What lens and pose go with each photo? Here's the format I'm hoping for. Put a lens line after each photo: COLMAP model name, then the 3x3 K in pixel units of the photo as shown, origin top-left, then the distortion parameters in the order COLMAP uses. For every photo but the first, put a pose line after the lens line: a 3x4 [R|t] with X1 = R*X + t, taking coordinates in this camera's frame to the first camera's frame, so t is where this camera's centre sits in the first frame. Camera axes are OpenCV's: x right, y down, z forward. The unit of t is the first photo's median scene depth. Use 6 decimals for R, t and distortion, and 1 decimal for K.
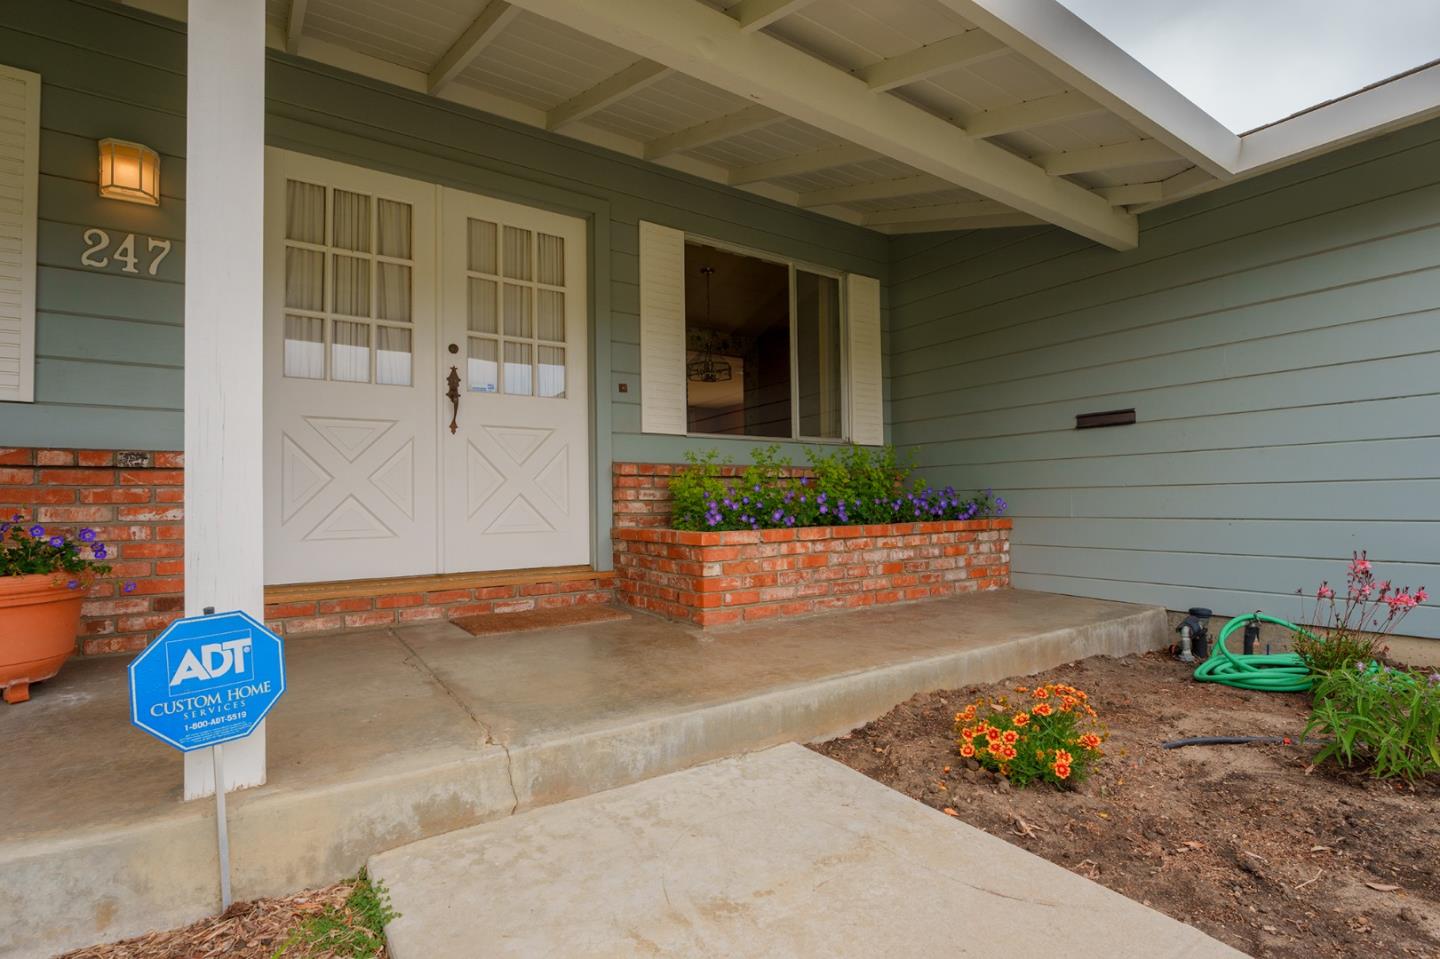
lens RADIAL K [[685.5, 0, 720.0], [0, 685.5, 479.5], [0, 0, 1]] dist [-0.010829, -0.000507]
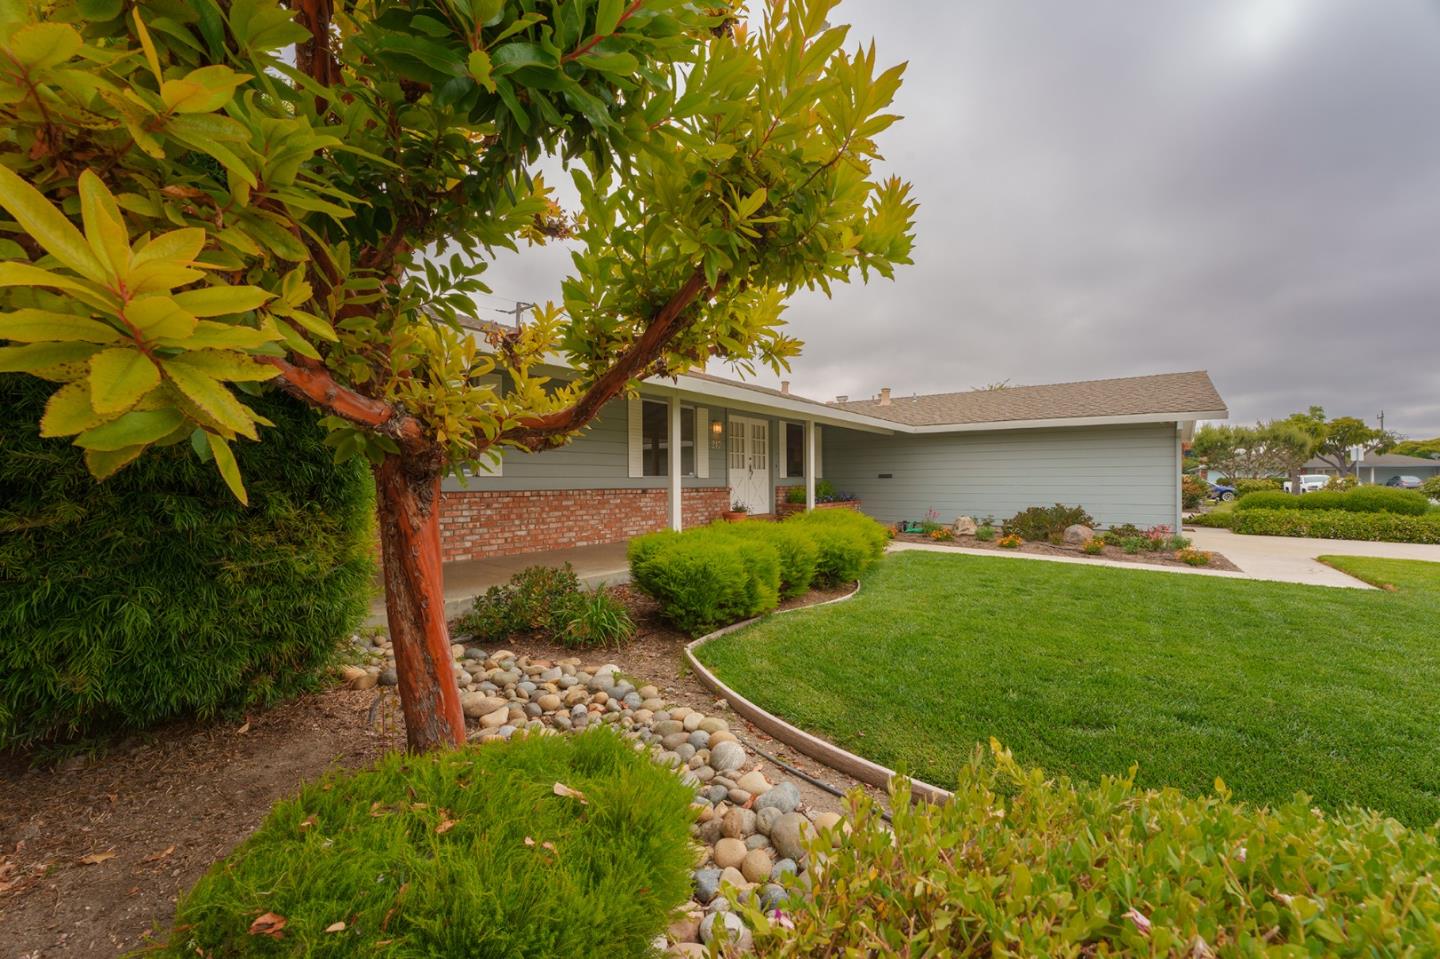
lens RADIAL K [[607.5, 0, 720.0], [0, 607.5, 479.5], [0, 0, 1]] dist [0.000653, 0.000039]
pose [[0.940685, 0.005662, 0.339233, -1.738261], [-0.013958, 0.999660, 0.022022, -0.146698], [-0.338993, -0.025451, 0.940444, -2.260739]]
